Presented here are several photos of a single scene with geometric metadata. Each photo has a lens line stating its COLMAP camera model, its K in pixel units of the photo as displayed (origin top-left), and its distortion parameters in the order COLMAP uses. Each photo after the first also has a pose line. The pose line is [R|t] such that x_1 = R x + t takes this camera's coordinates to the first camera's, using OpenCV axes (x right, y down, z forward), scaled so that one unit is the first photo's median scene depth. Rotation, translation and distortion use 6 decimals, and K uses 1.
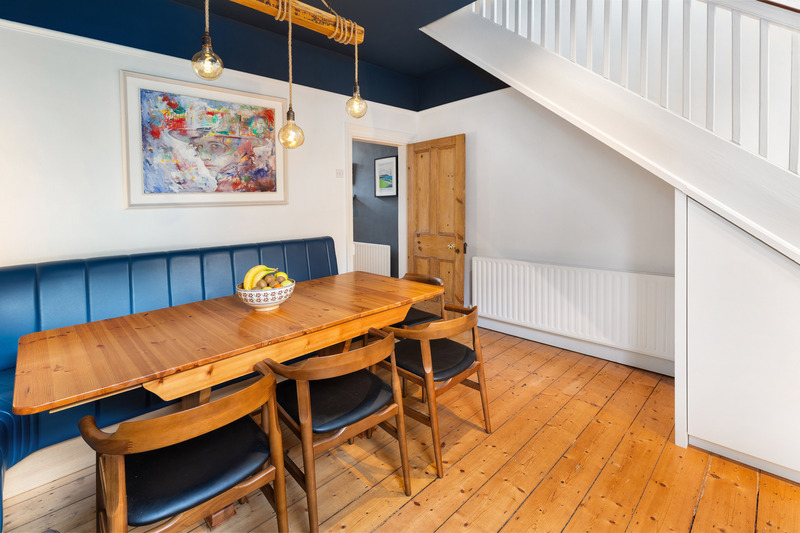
lens RADIAL K [[374.8, 0, 403.9], [0, 374.8, 272.4], [0, 0, 1]] dist [0.003098, -0.000301]
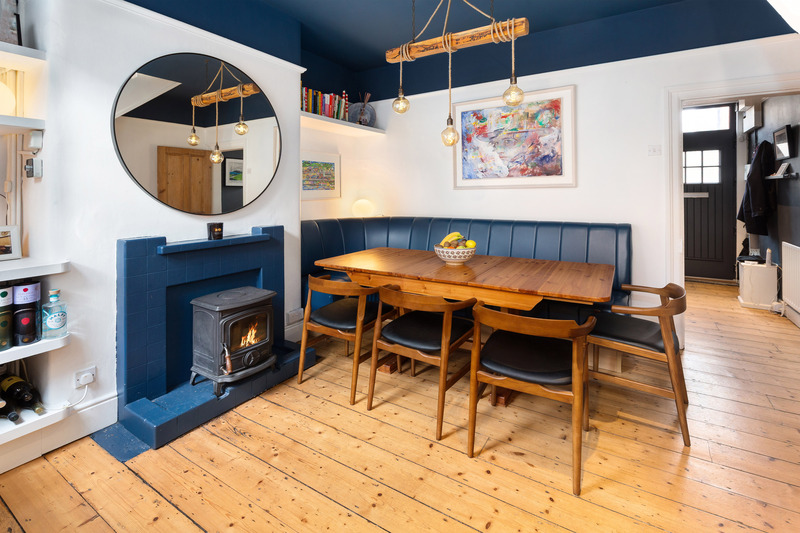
lens RADIAL K [[374.8, 0, 402.7], [0, 374.8, 261.2], [0, 0, 1]] dist [0.003098, -0.000301]
pose [[0.226539, 0.194789, -0.954326, 0.713381], [-0.179233, 0.971403, 0.155728, -0.073052], [0.957369, 0.135769, 0.254973, 0.381641]]
